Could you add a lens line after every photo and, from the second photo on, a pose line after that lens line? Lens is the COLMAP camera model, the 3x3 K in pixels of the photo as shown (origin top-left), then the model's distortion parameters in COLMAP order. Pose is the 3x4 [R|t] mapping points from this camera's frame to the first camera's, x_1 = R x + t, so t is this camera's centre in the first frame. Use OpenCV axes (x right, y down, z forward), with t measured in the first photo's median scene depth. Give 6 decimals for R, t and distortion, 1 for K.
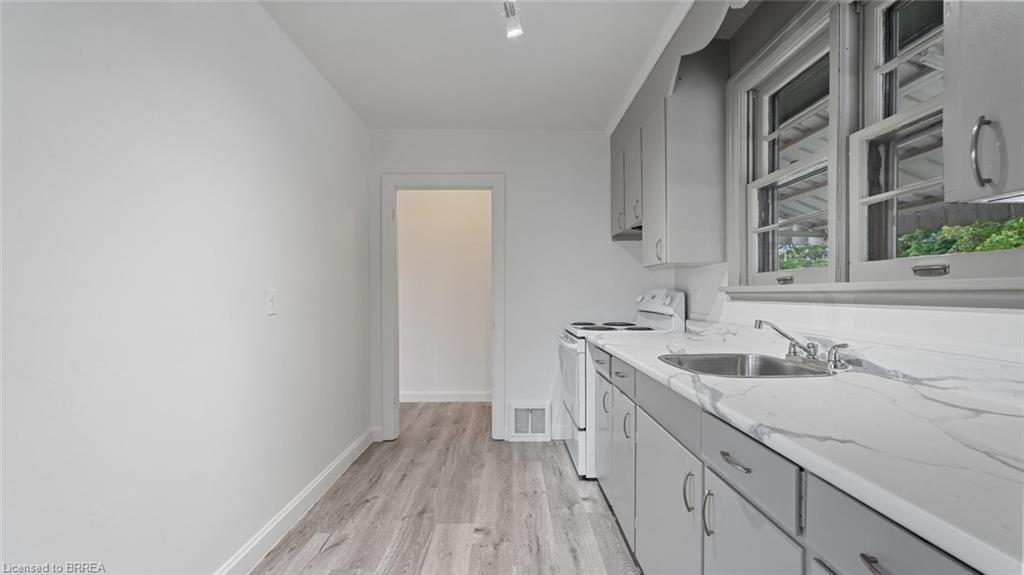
lens RADIAL K [[458.9, 0, 507.9], [0, 458.9, 296.8], [0, 0, 1]] dist [-0.001435, -0.000693]
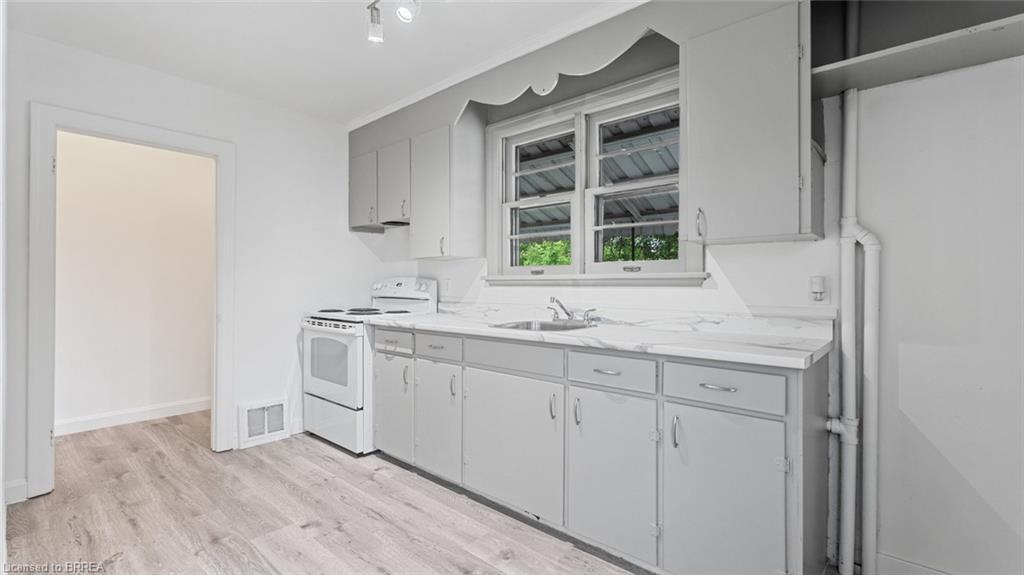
lens RADIAL K [[458.9, 0, 520.1], [0, 458.9, 283.7], [0, 0, 1]] dist [-0.001435, -0.000693]
pose [[0.655663, 0.005524, 0.755034, -0.400377], [0.001636, 0.999960, -0.008736, 0.010298], [-0.755052, 0.006963, 0.655628, 0.026514]]
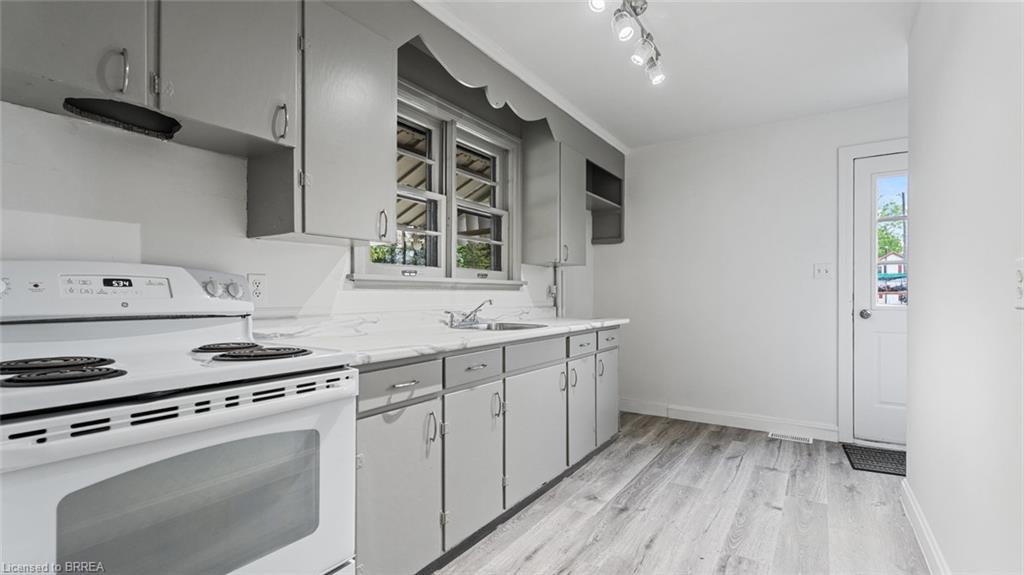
lens RADIAL K [[458.9, 0, 520.4], [0, 458.9, 292.7], [0, 0, 1]] dist [-0.001435, -0.000693]
pose [[-0.841091, -0.001087, 0.540893, -0.254216], [0.000840, 0.999994, 0.003316, 0.011458], [-0.540893, 0.003243, -0.841085, 1.319908]]
